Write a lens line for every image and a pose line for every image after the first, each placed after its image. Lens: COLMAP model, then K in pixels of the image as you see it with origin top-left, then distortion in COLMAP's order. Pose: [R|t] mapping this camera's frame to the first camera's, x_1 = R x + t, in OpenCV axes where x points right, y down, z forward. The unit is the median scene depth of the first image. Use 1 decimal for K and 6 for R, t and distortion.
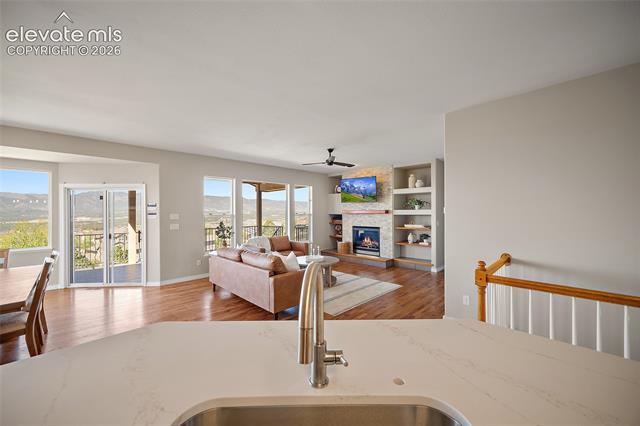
lens RADIAL K [[254.9, 0, 320.3], [0, 254.9, 211.4], [0, 0, 1]] dist [0.000316, -0.000016]
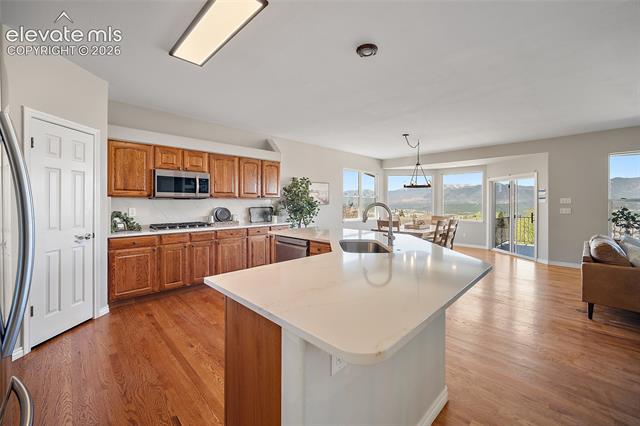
lens RADIAL K [[258.2, 0, 320.2], [0, 258.2, 202.9], [0, 0, 1]] dist [-0.000084, -0.000031]
pose [[0.002160, 0.004549, -0.999987, 0.340257], [0.000010, 0.999990, 0.004549, 0.018386], [0.999998, -0.000020, 0.002160, 0.019487]]
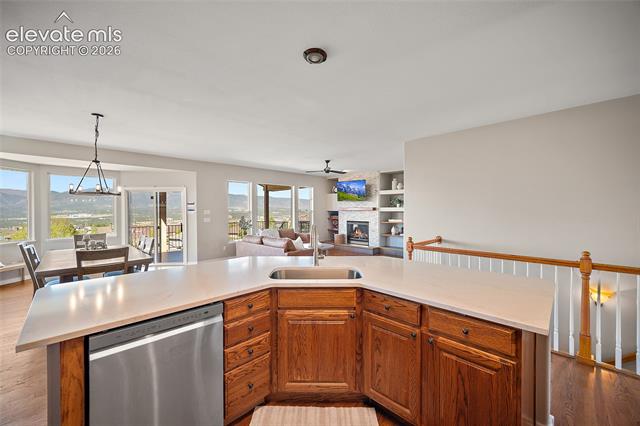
lens RADIAL K [[254.9, 0, 320.3], [0, 254.9, 211.4], [0, 0, 1]] dist [0.000316, -0.000016]
pose [[0.999990, 0.002764, -0.003574, 0.006266], [-0.002725, 0.999938, 0.010837, 0.000467], [0.003603, -0.010827, 0.999935, -0.222811]]
